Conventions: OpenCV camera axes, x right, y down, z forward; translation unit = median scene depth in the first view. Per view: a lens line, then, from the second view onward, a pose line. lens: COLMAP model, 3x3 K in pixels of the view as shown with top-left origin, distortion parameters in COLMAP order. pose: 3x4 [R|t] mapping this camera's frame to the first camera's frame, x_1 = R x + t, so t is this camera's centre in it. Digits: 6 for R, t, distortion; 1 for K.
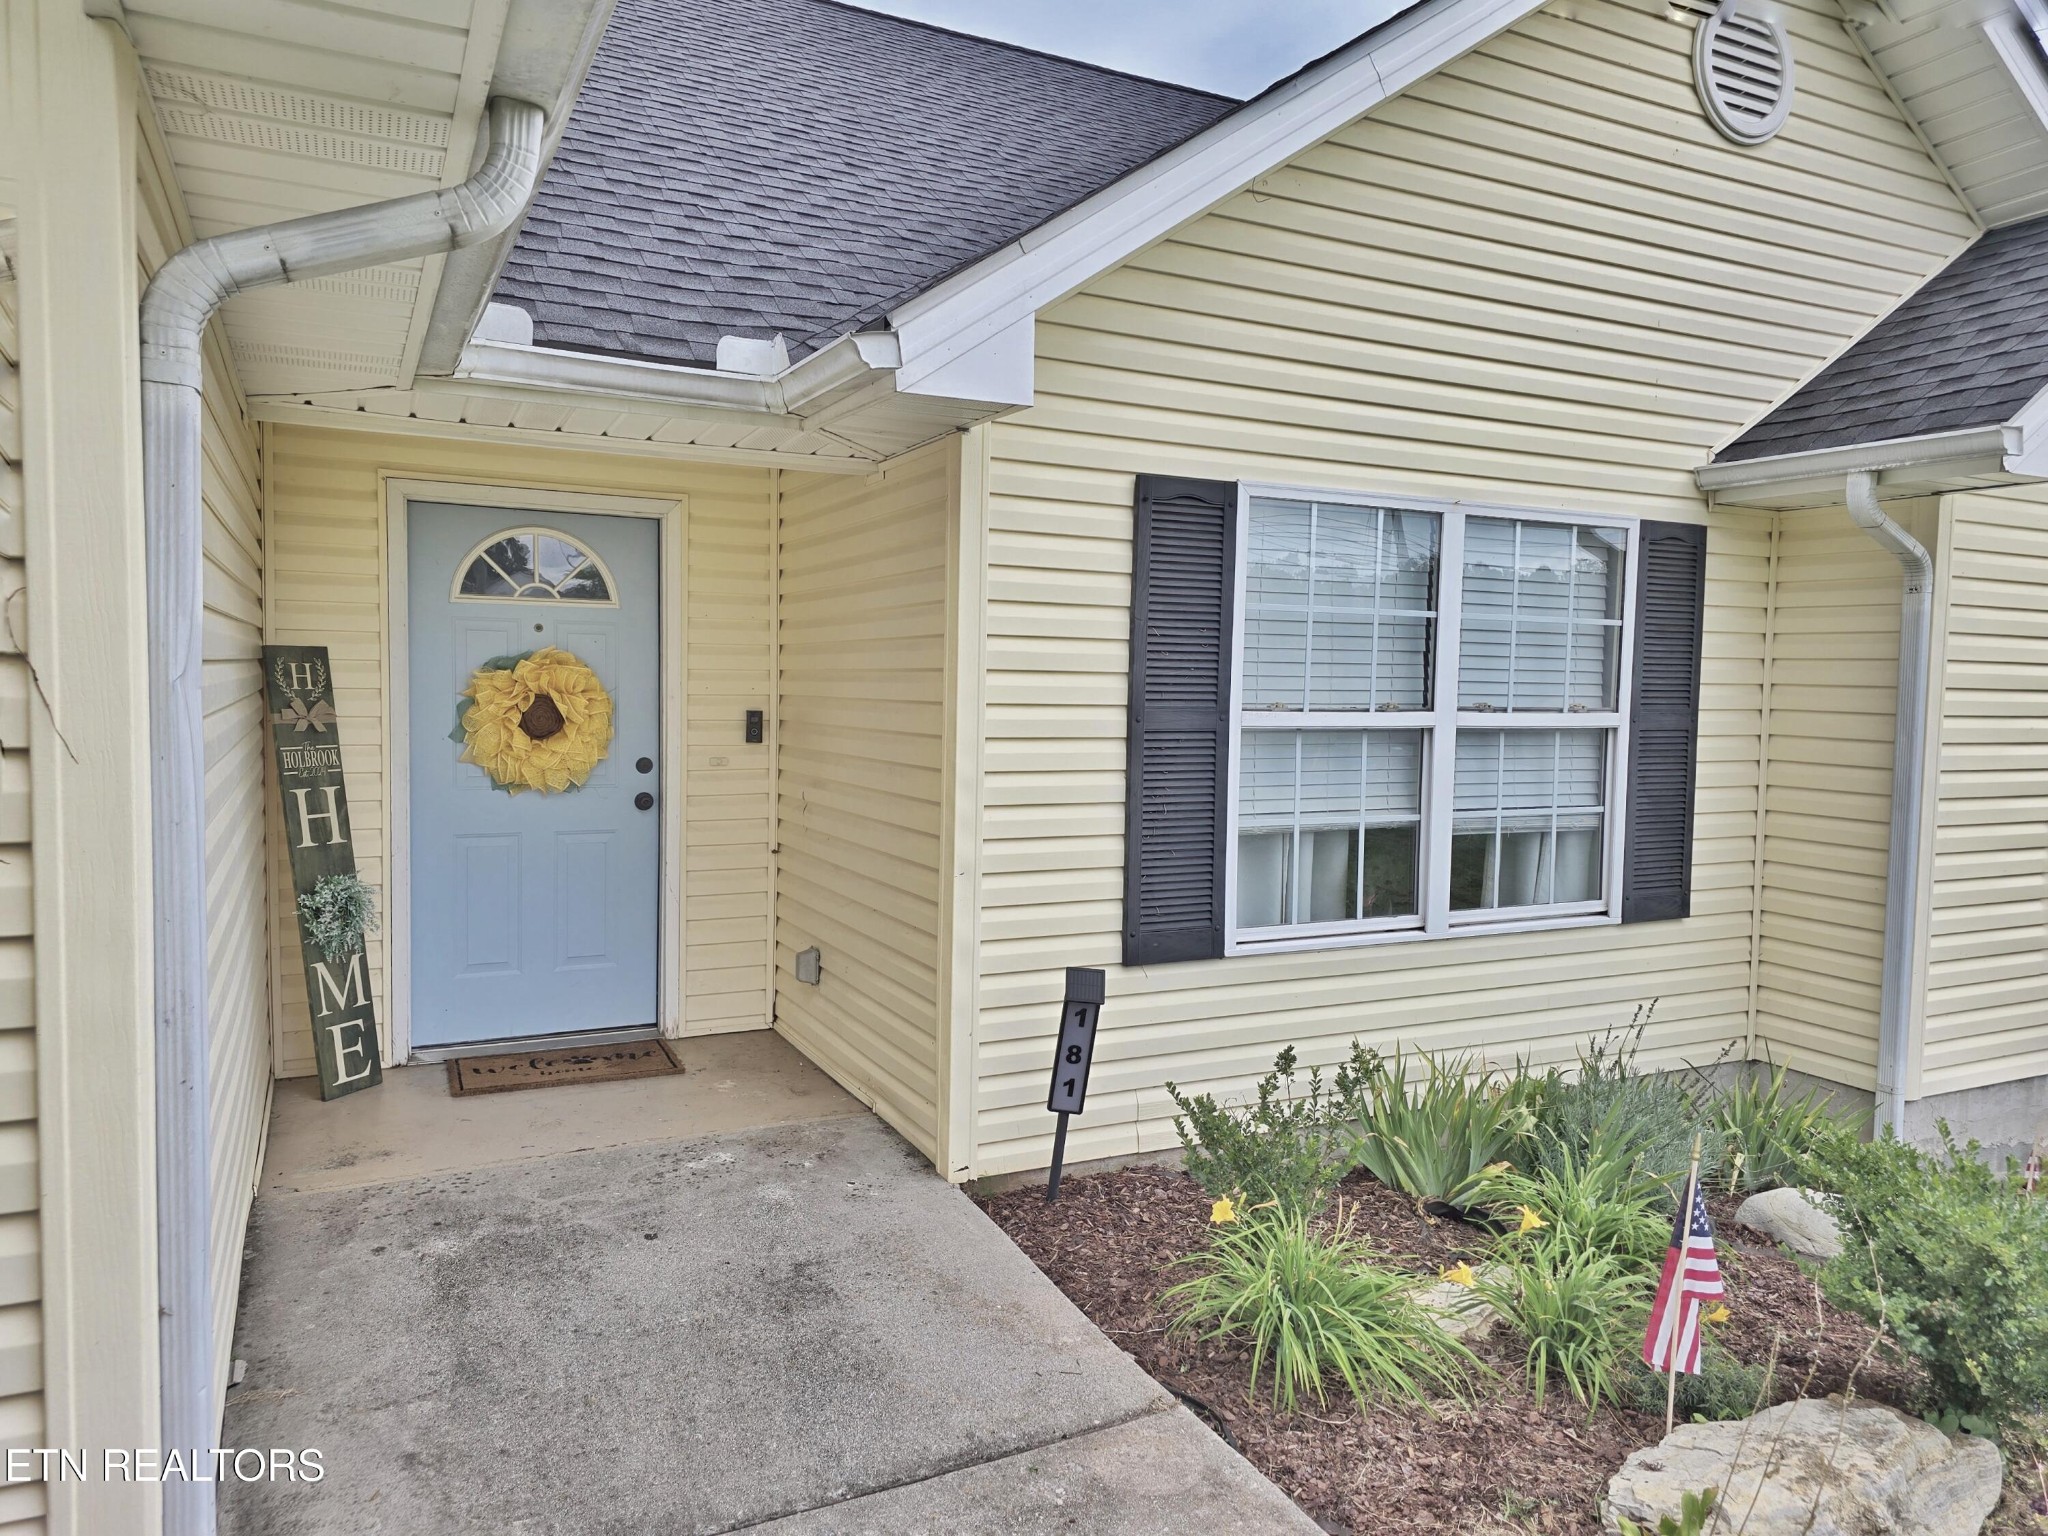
lens RADIAL K [[1376.6, 0, 1035.4], [0, 1376.6, 760.5], [0, 0, 1]] dist [0.058377, -0.052837]
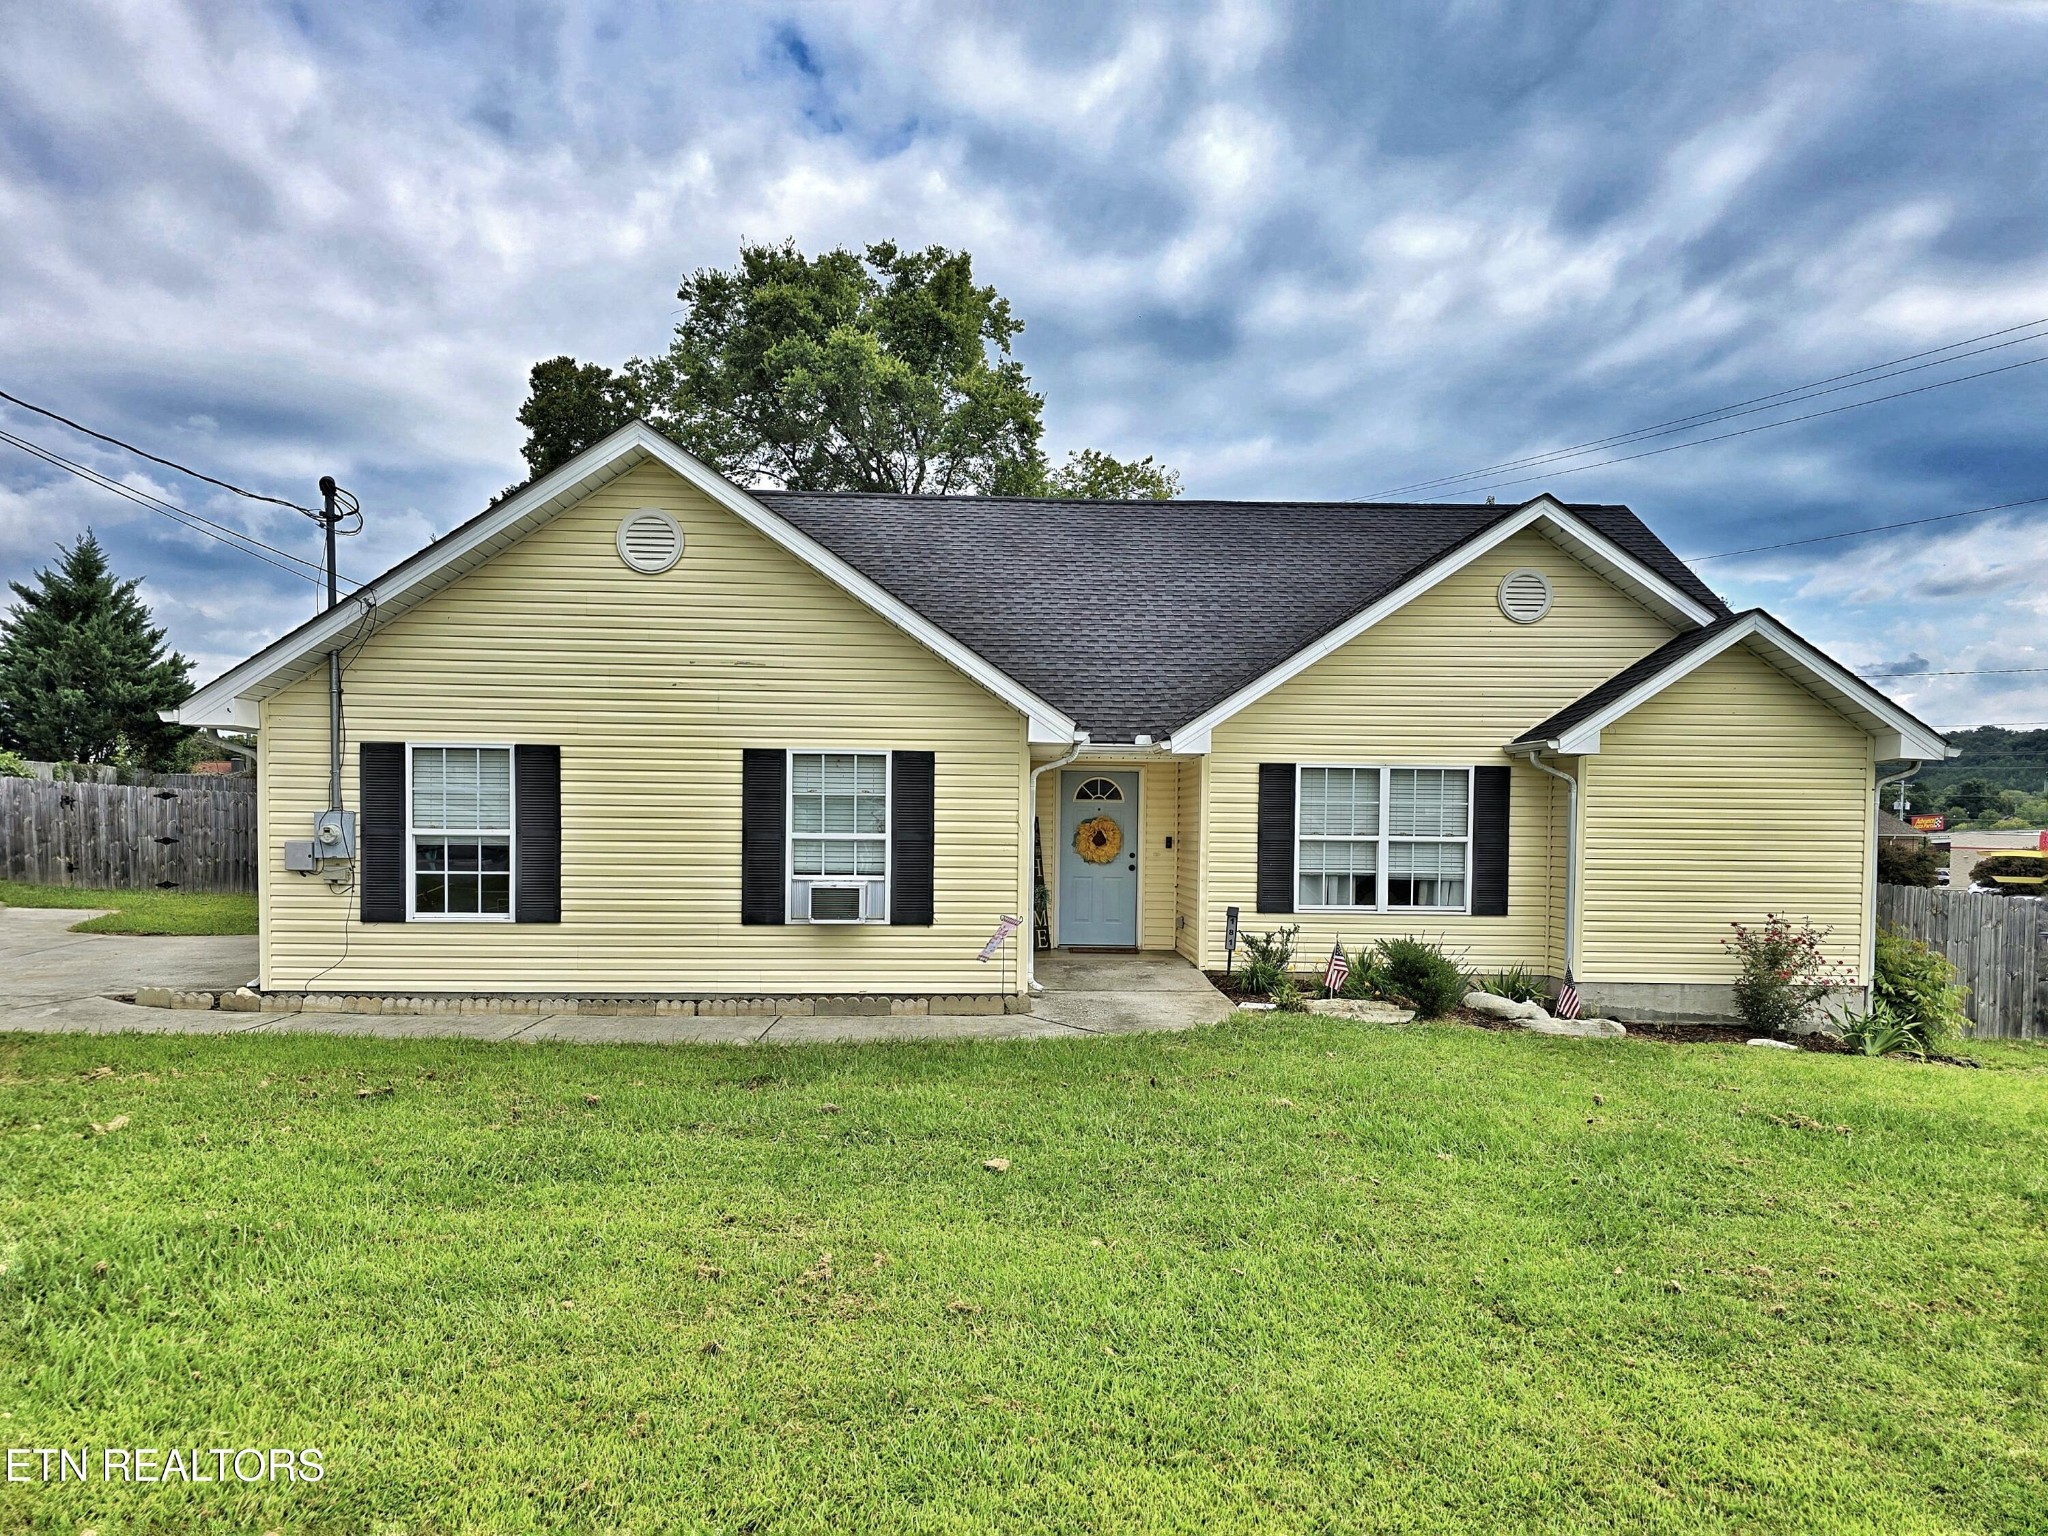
lens RADIAL K [[1363.4, 0, 1047.2], [0, 1363.4, 842.8], [0, 0, 1]] dist [0.090173, -0.117746]
pose [[0.909681, 0.000451, -0.415307, 0.819855], [-0.020000, 0.998887, -0.042723, 0.112955], [0.414826, 0.047171, 0.908677, -1.850430]]
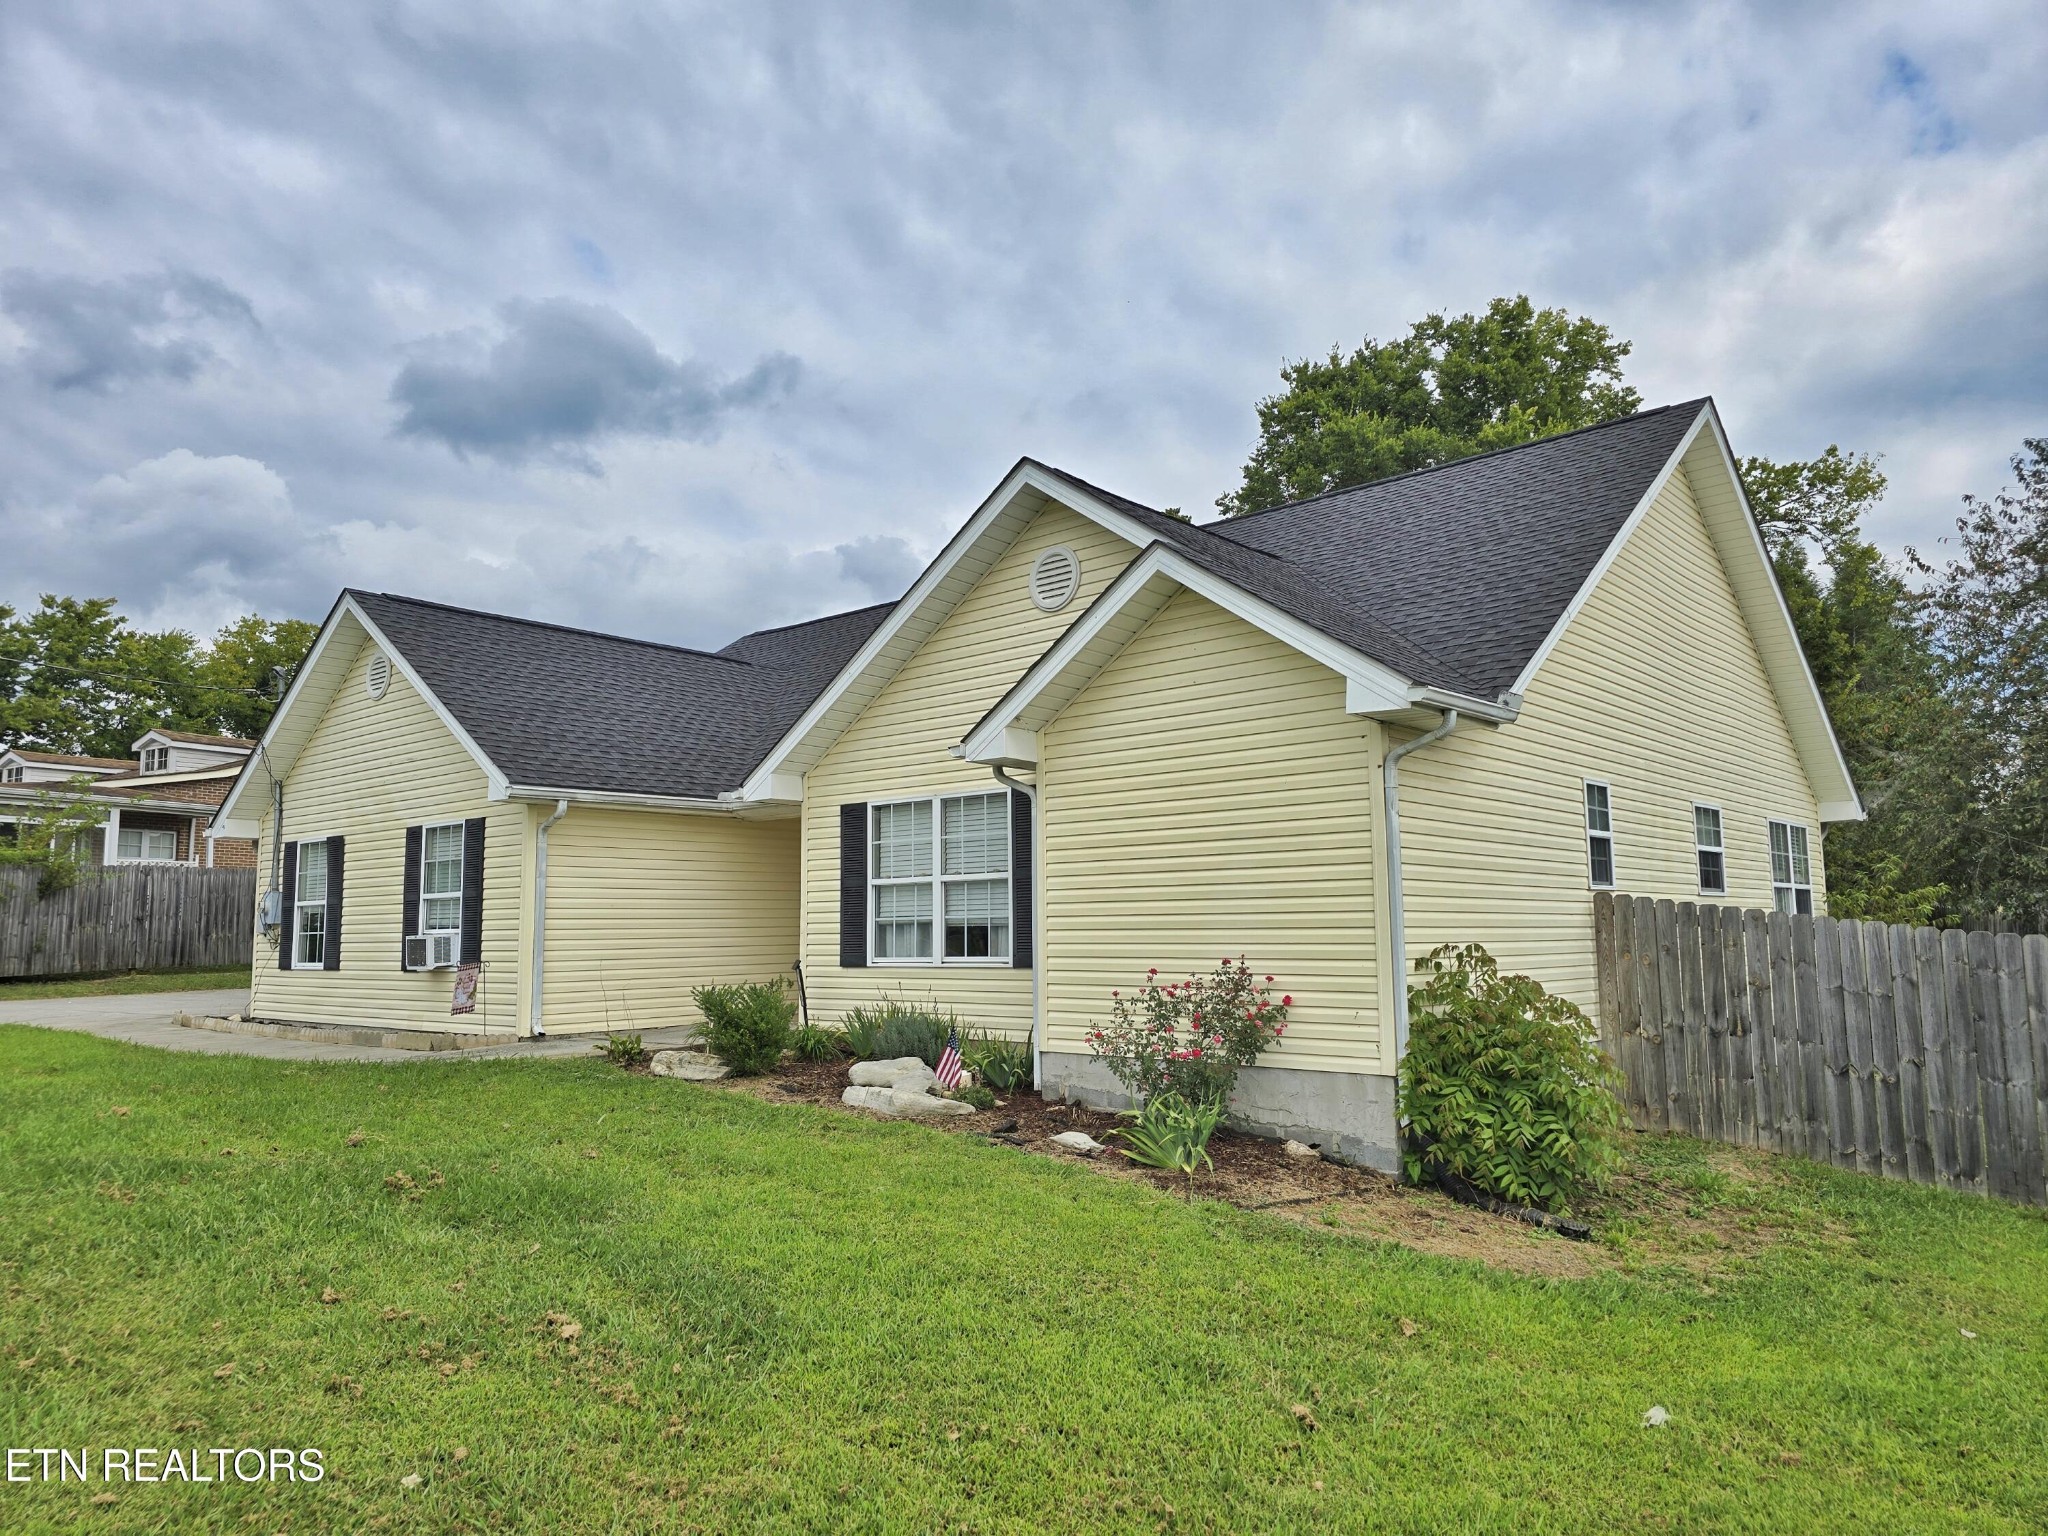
lens RADIAL K [[1376.6, 0, 1035.4], [0, 1376.6, 760.5], [0, 0, 1]] dist [0.058377, -0.052837]
pose [[0.384503, -0.138240, -0.912714, 2.633350], [-0.035492, 0.985779, -0.164258, 0.161759], [0.922441, 0.095552, 0.374129, 0.183027]]
